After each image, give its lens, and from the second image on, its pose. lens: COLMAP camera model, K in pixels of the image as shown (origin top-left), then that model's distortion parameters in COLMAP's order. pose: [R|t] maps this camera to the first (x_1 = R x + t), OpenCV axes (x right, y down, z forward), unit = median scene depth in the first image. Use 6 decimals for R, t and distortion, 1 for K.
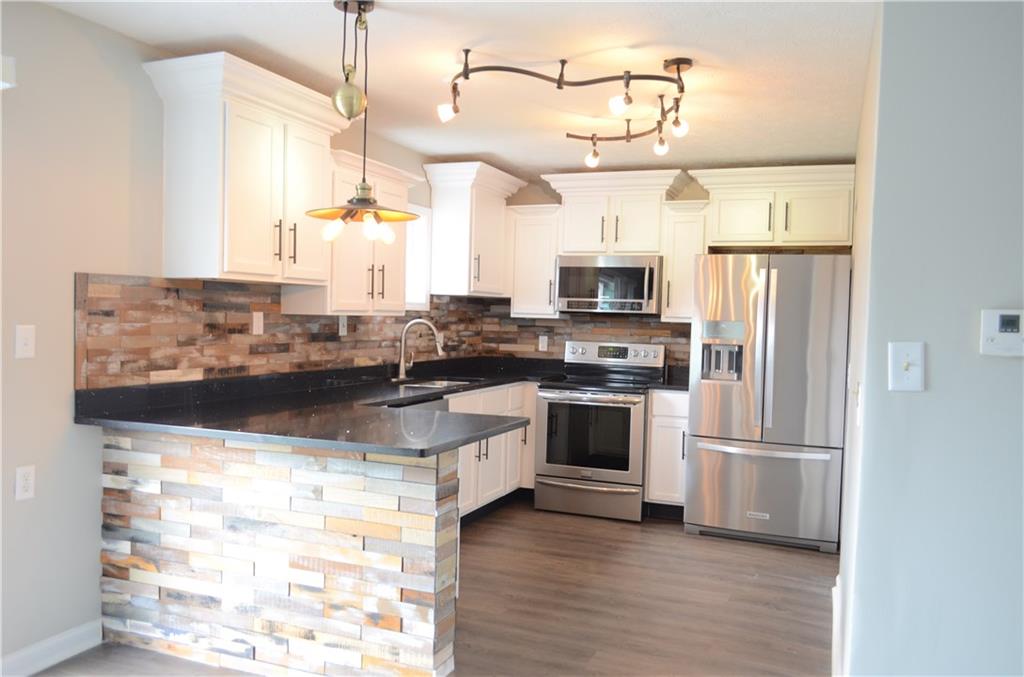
lens RADIAL K [[804.7, 0, 512.1], [0, 804.7, 339.0], [0, 0, 1]] dist [-0.003098, 0.013574]
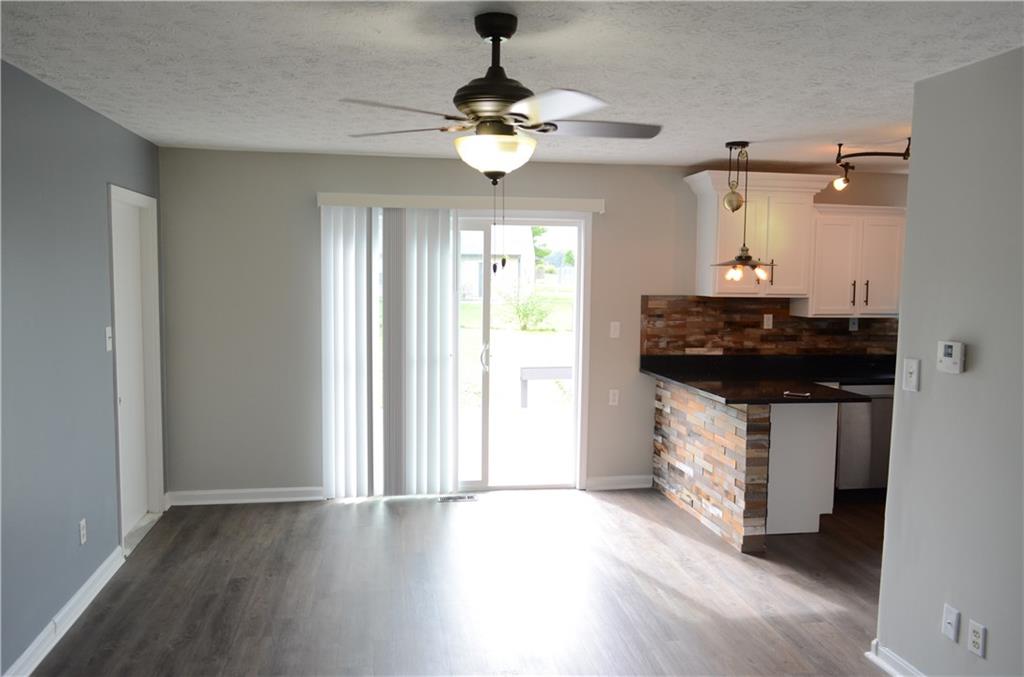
lens RADIAL K [[804.7, 0, 511.9], [0, 804.7, 338.6], [0, 0, 1]] dist [-0.003098, 0.013574]
pose [[0.537416, 0.052319, -0.841693, 0.881347], [-0.025484, 0.998625, 0.045803, -0.054936], [0.842932, -0.003165, 0.538010, -0.303038]]
